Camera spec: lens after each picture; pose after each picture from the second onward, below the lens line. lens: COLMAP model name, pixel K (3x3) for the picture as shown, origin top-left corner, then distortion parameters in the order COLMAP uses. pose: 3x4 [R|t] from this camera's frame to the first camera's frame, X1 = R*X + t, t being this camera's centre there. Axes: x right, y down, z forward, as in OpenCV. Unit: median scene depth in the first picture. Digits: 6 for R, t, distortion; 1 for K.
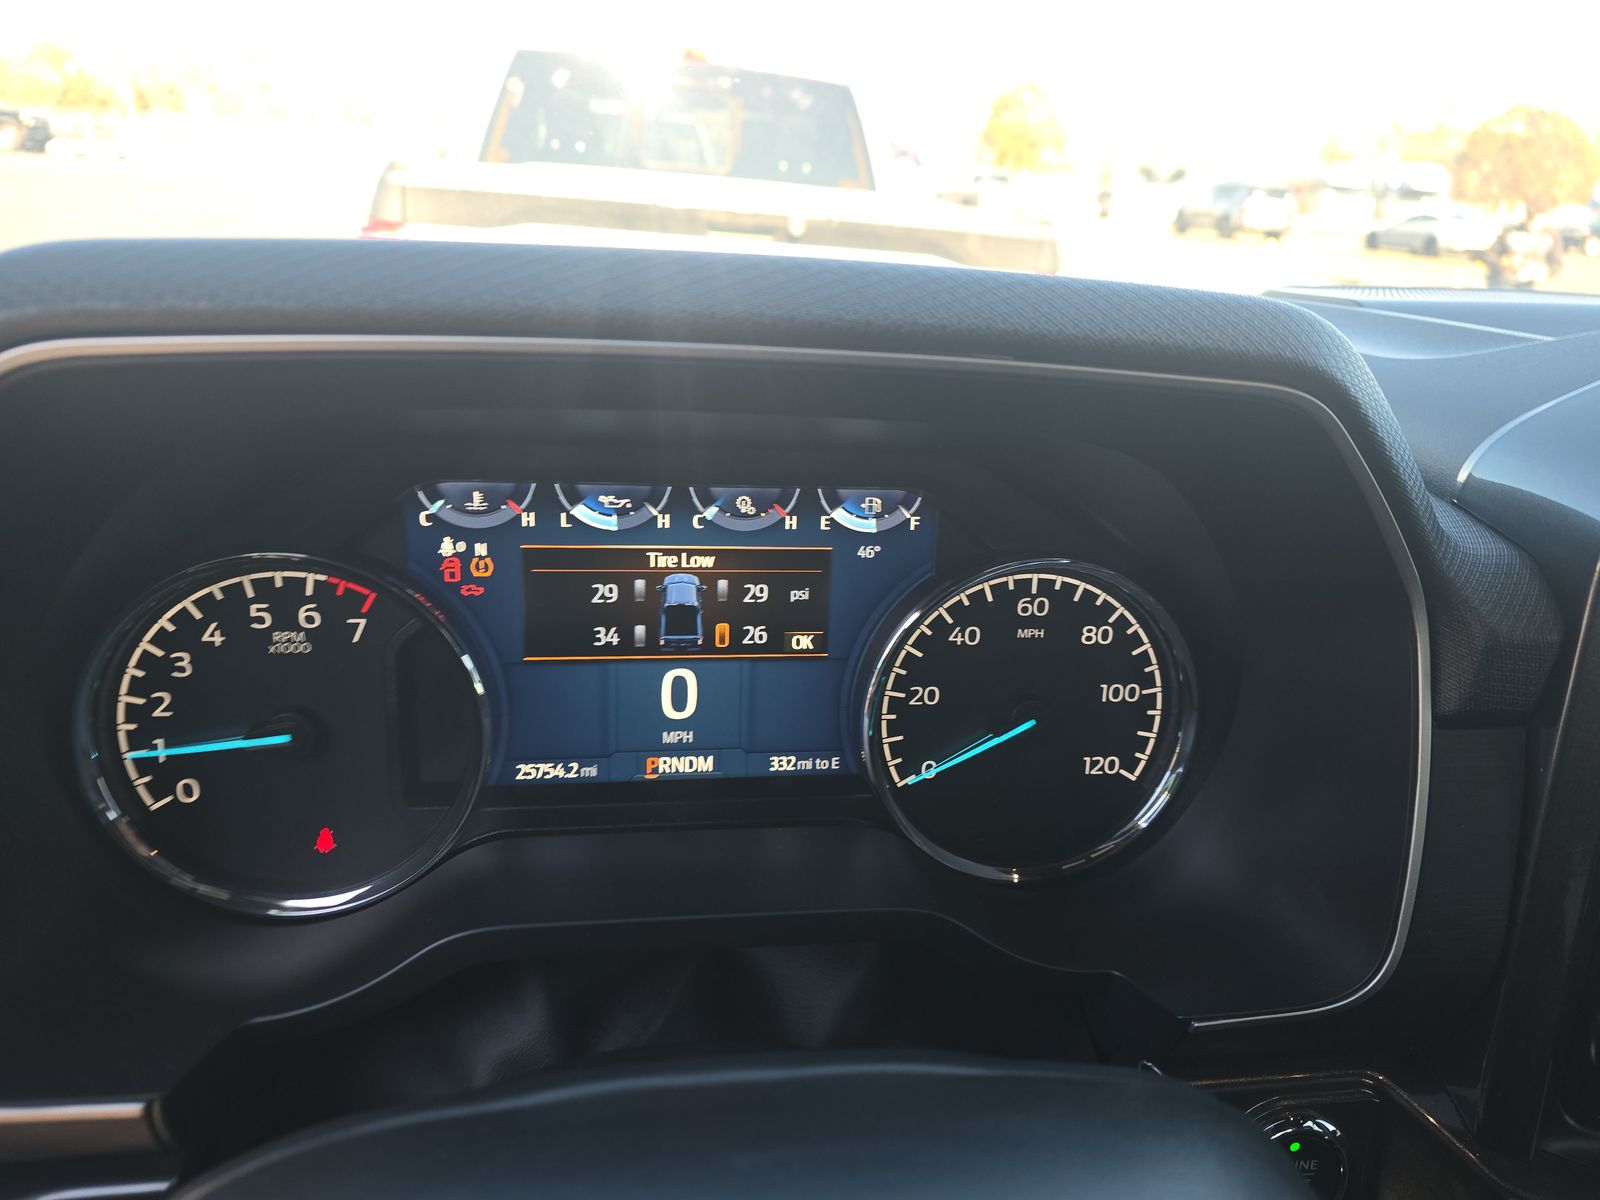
lens RADIAL K [[1073.9, 0, 800.0], [0, 1073.9, 600.0], [0, 0, 1]] dist [0.124770, -0.164860]
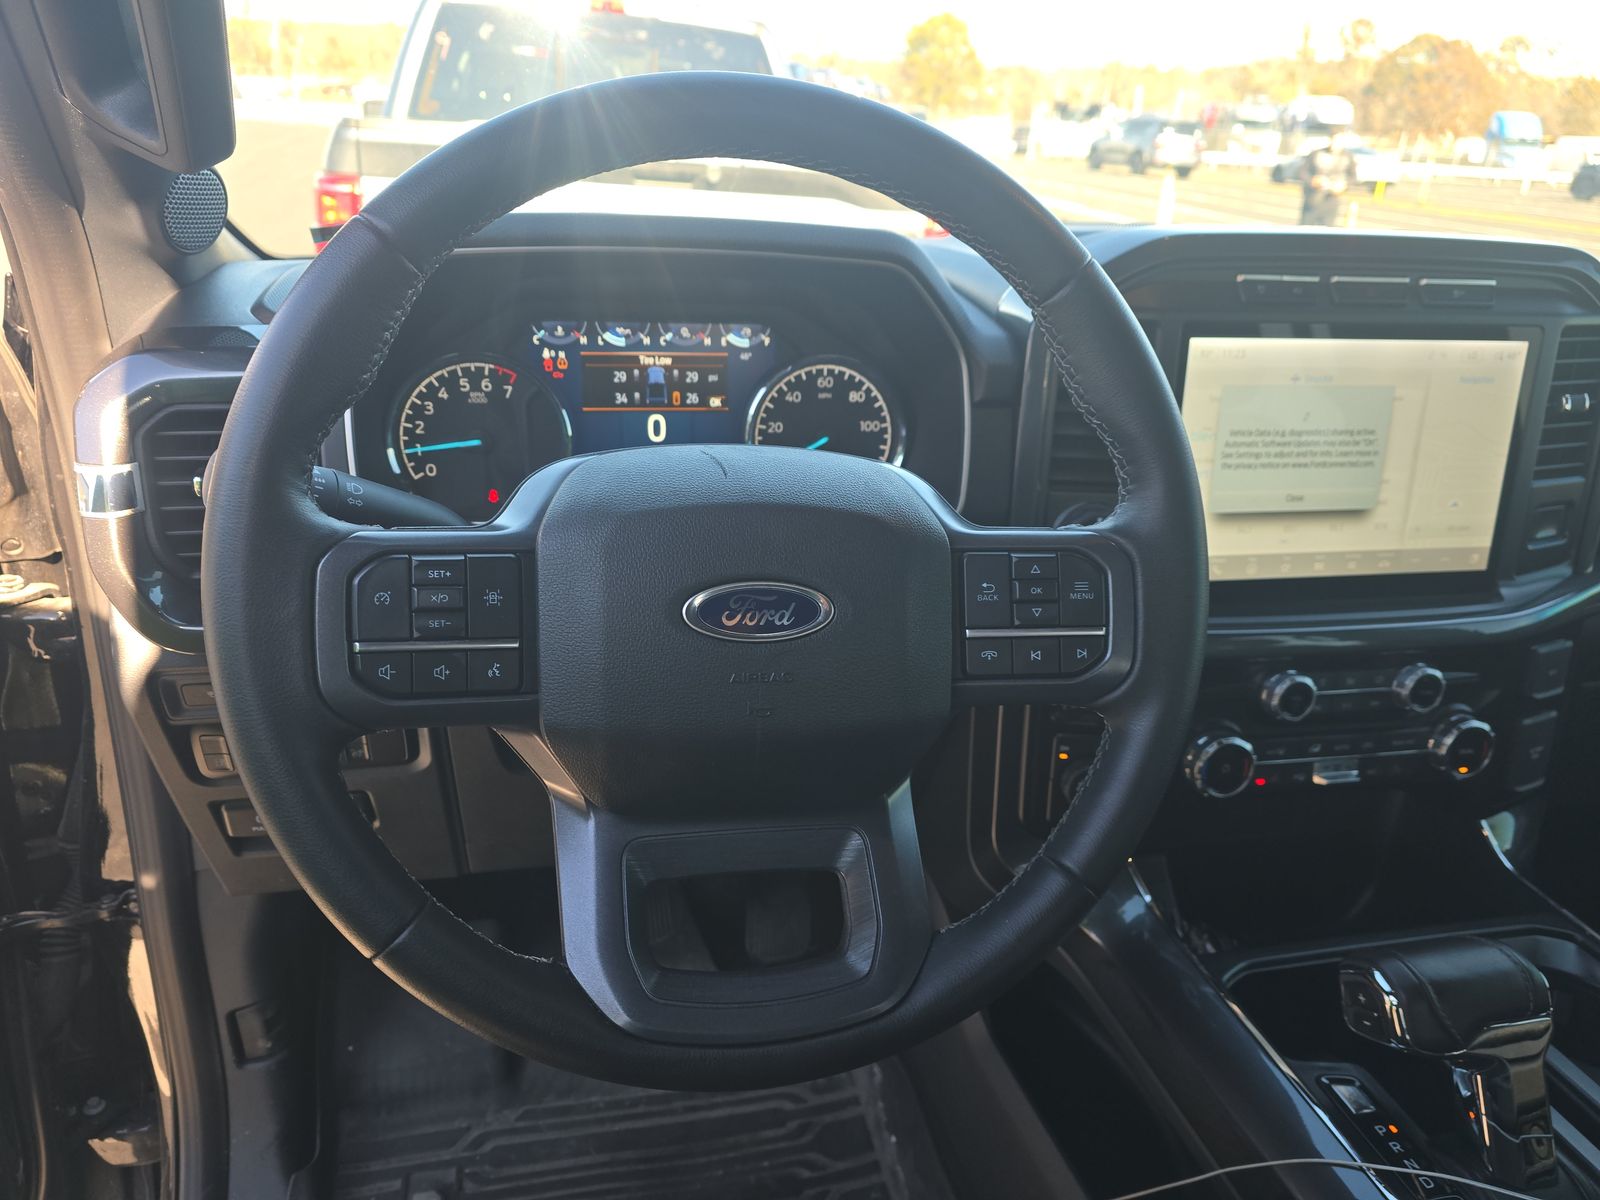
lens RADIAL K [[1088.8, 0, 800.0], [0, 1088.8, 600.0], [0, 0, 1]] dist [0.106567, -0.150984]
pose [[0.997684, -0.034347, 0.058718, 0.028921], [0.031617, 0.998404, 0.046796, 0.336184], [-0.060231, -0.044831, 0.997177, -1.161191]]
